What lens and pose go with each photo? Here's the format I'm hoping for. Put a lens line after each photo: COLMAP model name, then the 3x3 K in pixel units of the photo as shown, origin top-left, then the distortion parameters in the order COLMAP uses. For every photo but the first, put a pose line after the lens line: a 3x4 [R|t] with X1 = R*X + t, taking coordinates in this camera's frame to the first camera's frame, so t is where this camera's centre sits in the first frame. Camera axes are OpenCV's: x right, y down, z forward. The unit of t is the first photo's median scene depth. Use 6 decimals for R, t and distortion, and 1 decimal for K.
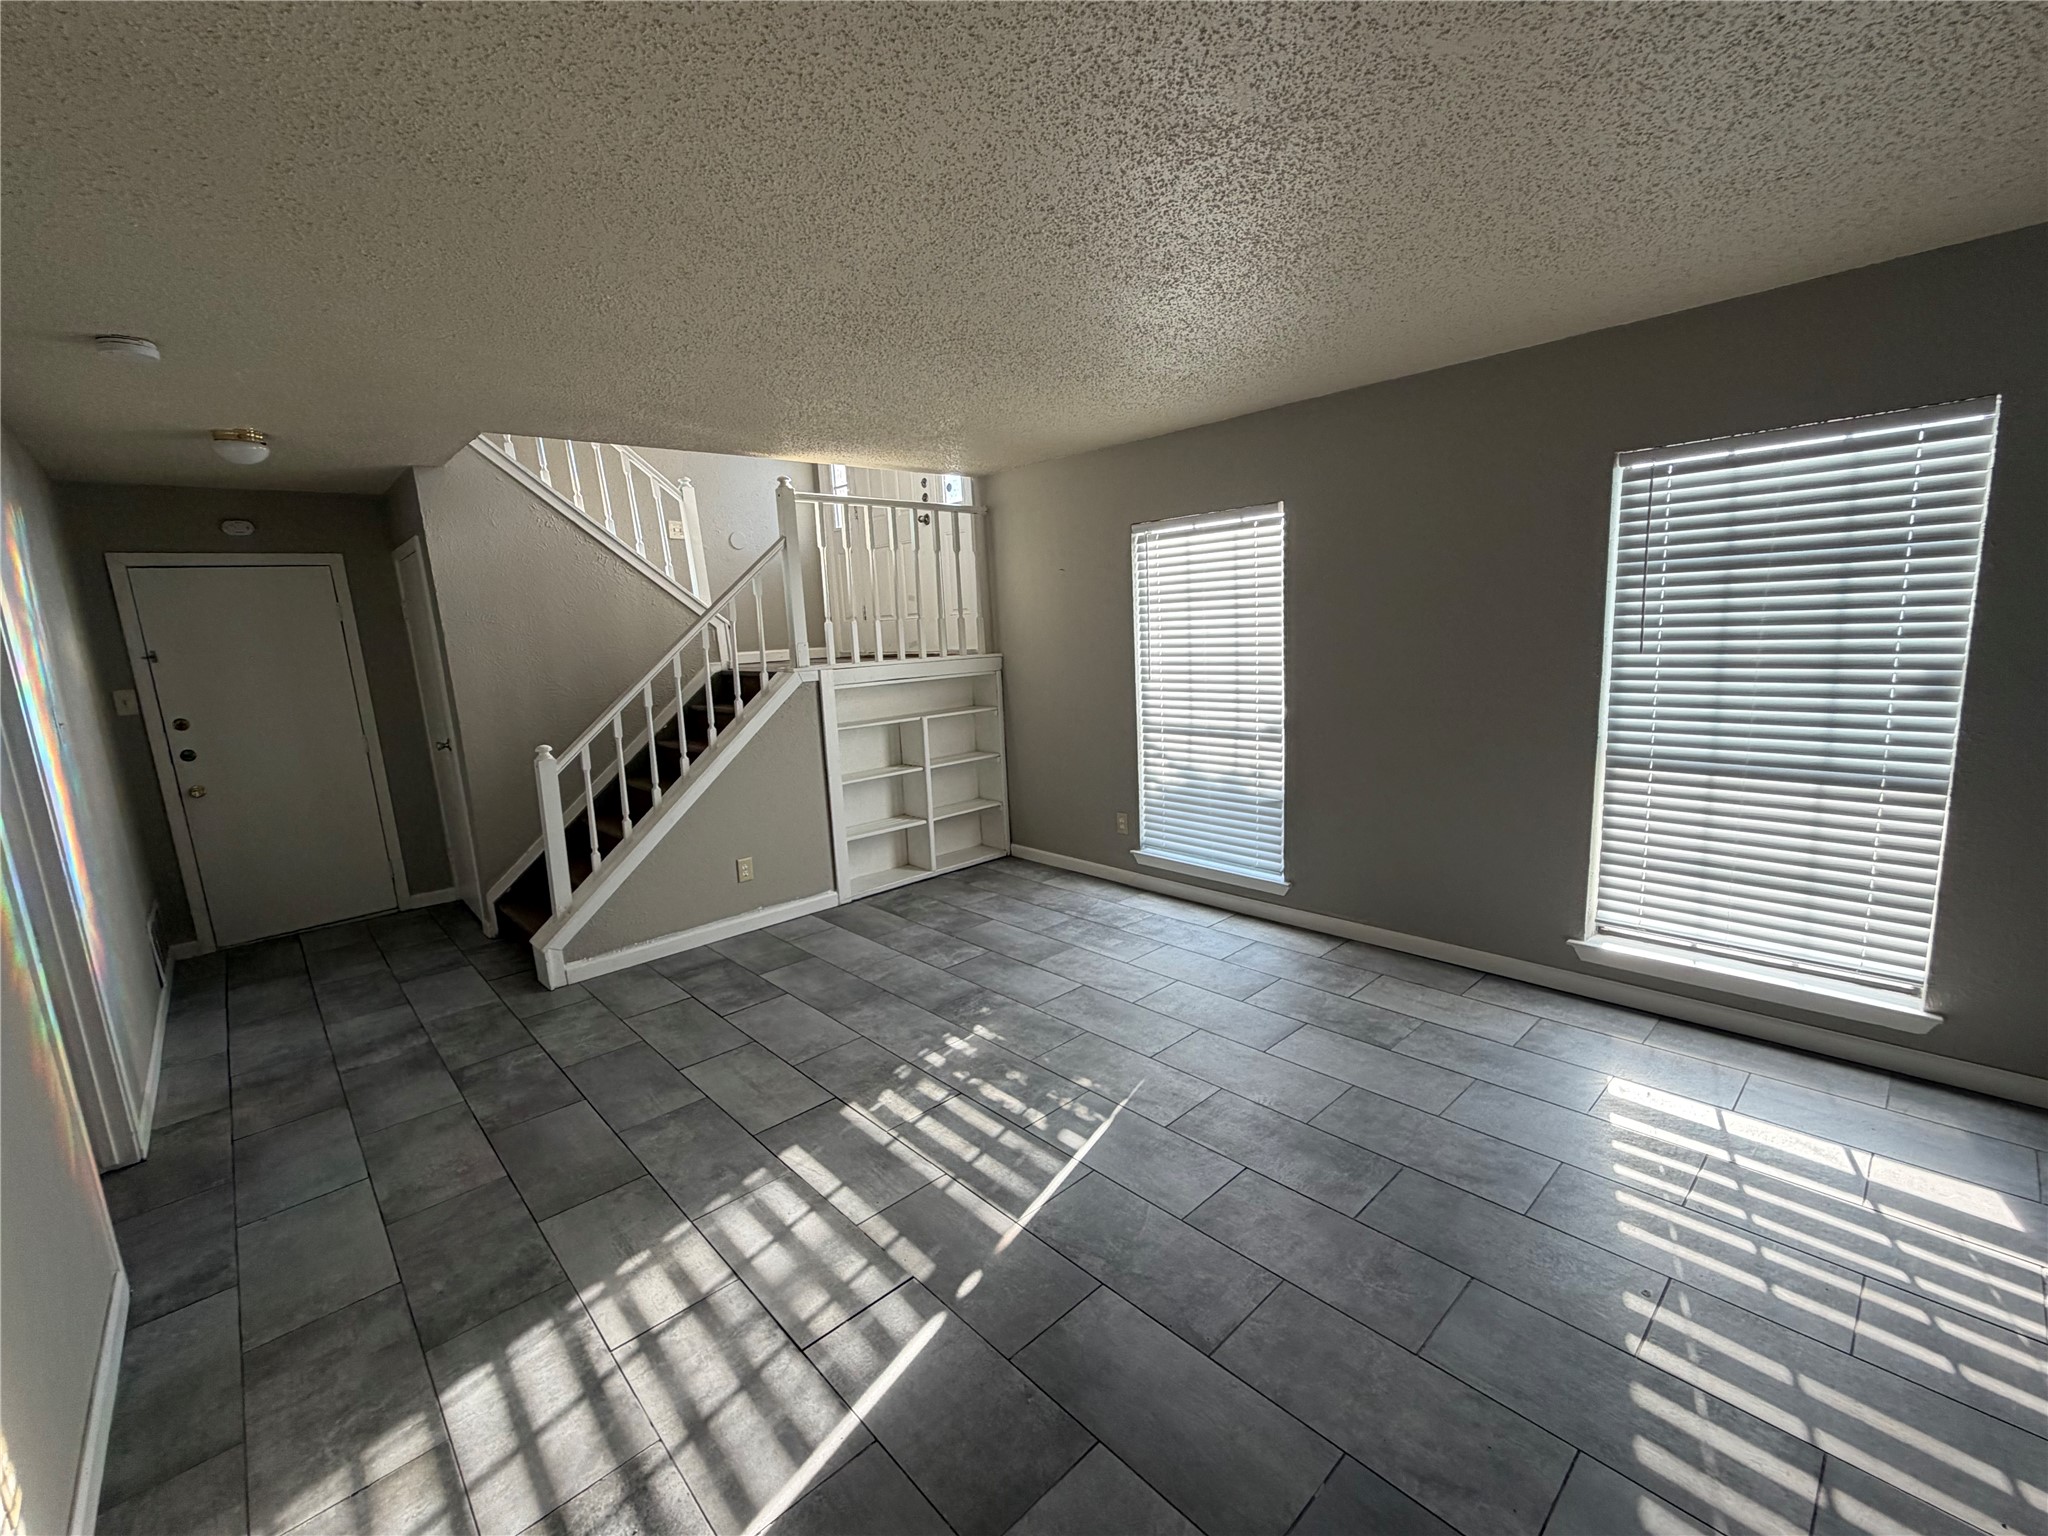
lens RADIAL K [[848.1, 0, 1024.0], [0, 848.1, 768.0], [0, 0, 1]] dist [0.001987, 0.000212]
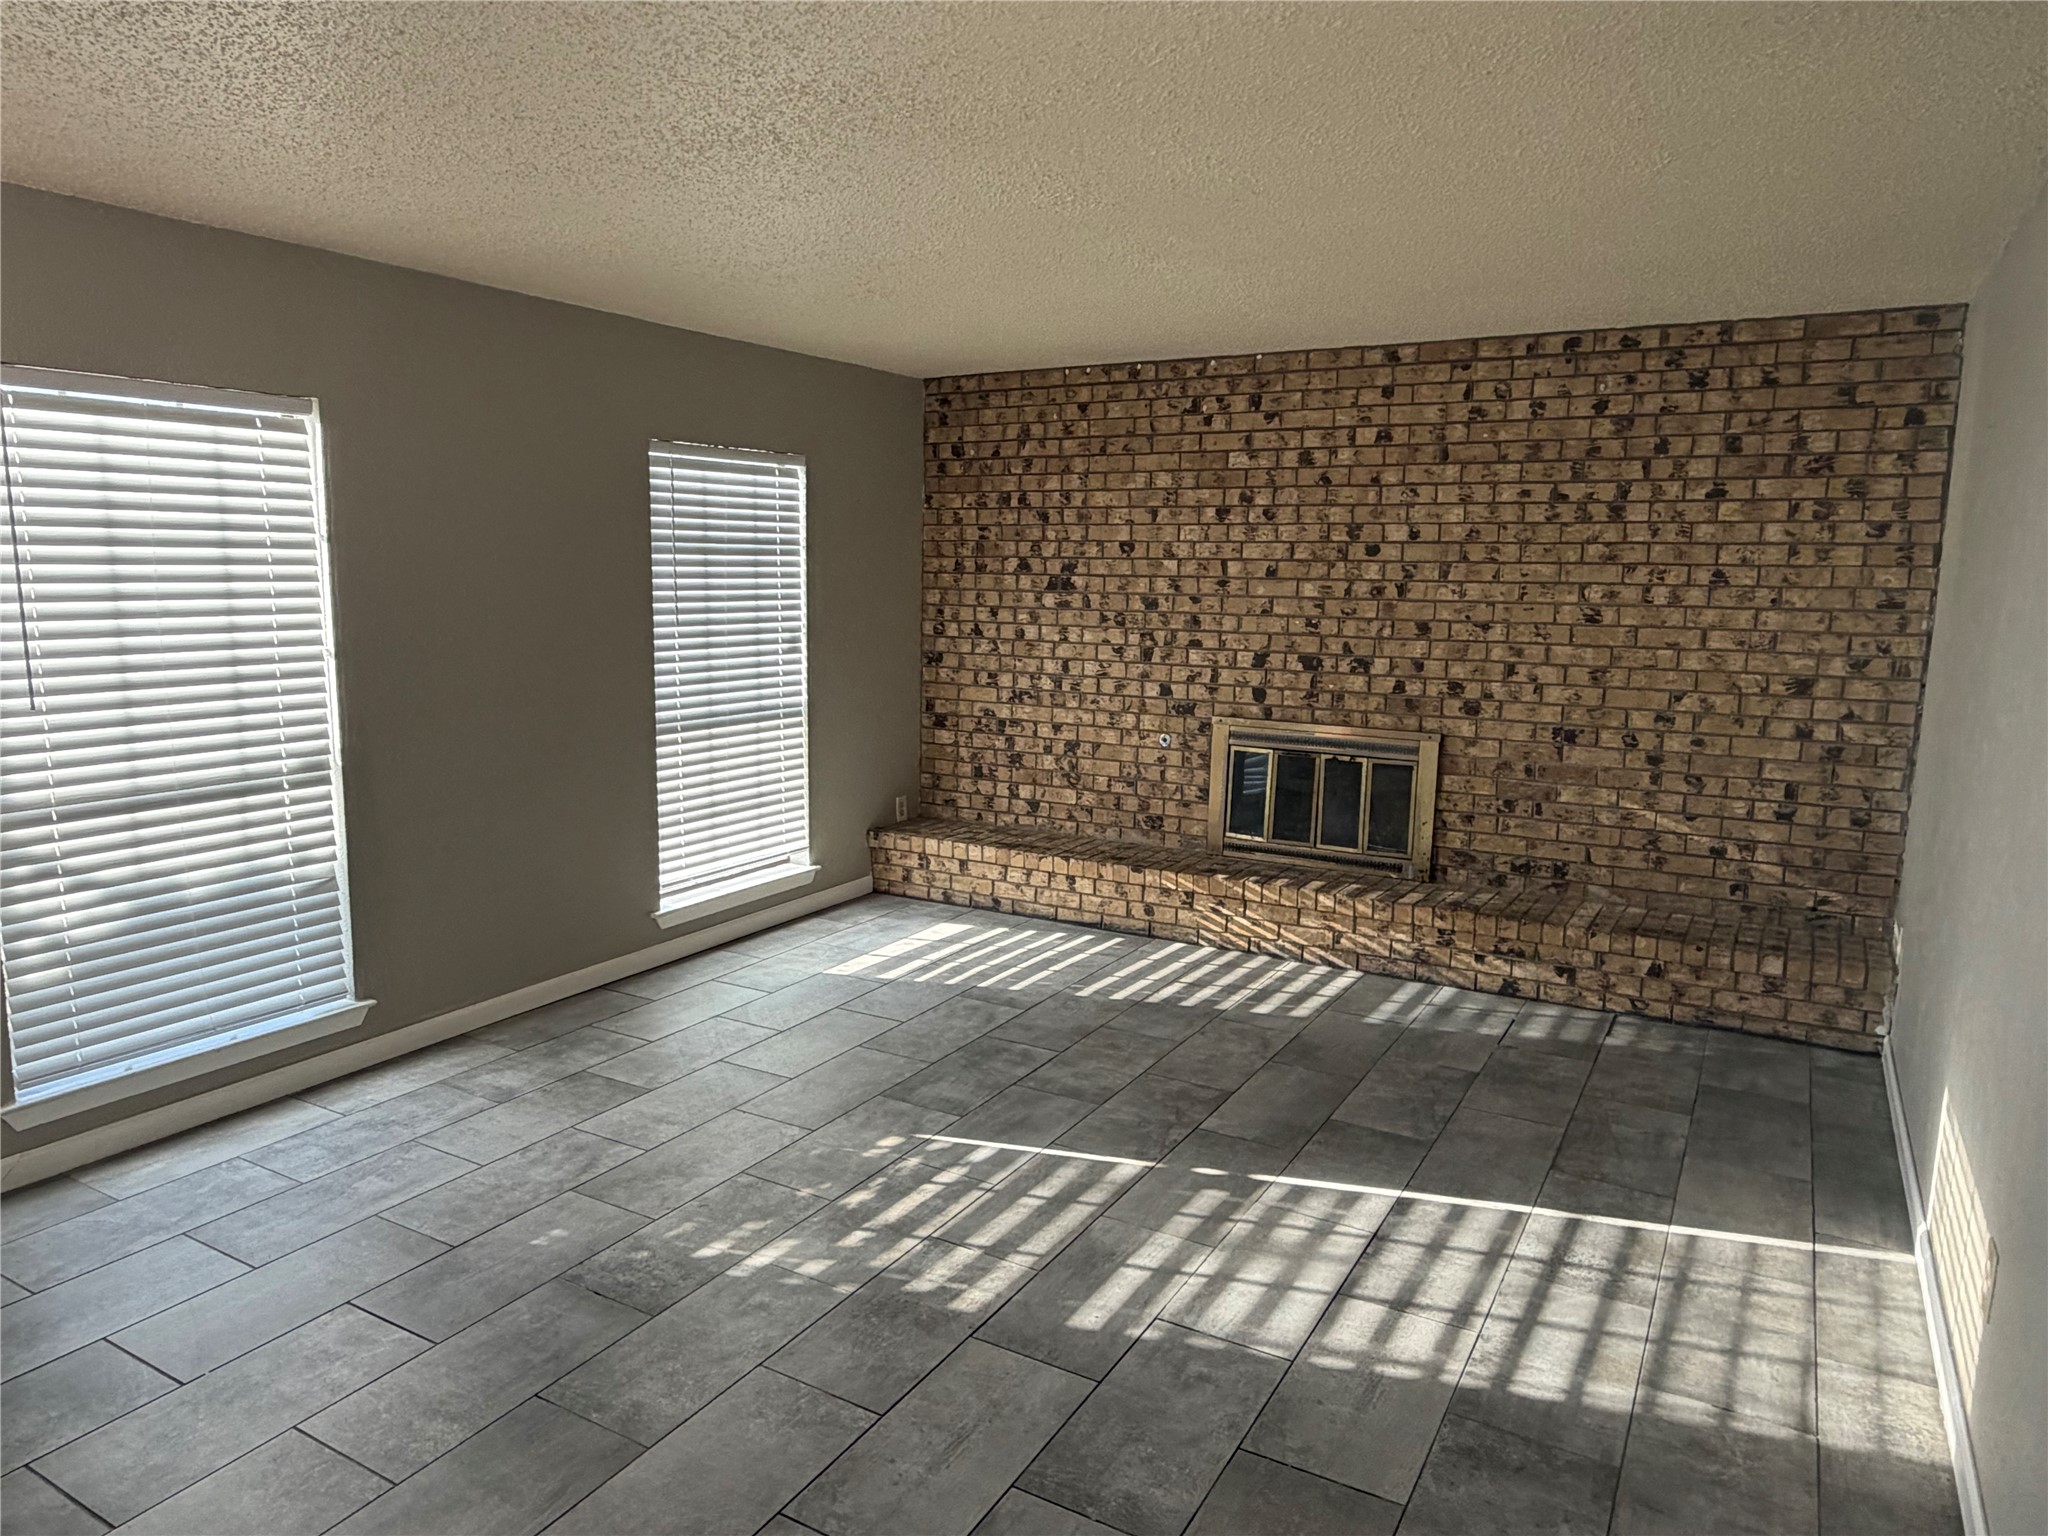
lens RADIAL K [[1436.8, 0, 1024.0], [0, 1436.8, 768.0], [0, 0, 1]] dist [-0.028221, -0.000287]
pose [[-0.313627, -0.084643, 0.945766, -1.264118], [0.172433, 0.974382, 0.144384, -0.155960], [-0.933759, 0.208364, -0.290997, 1.234989]]
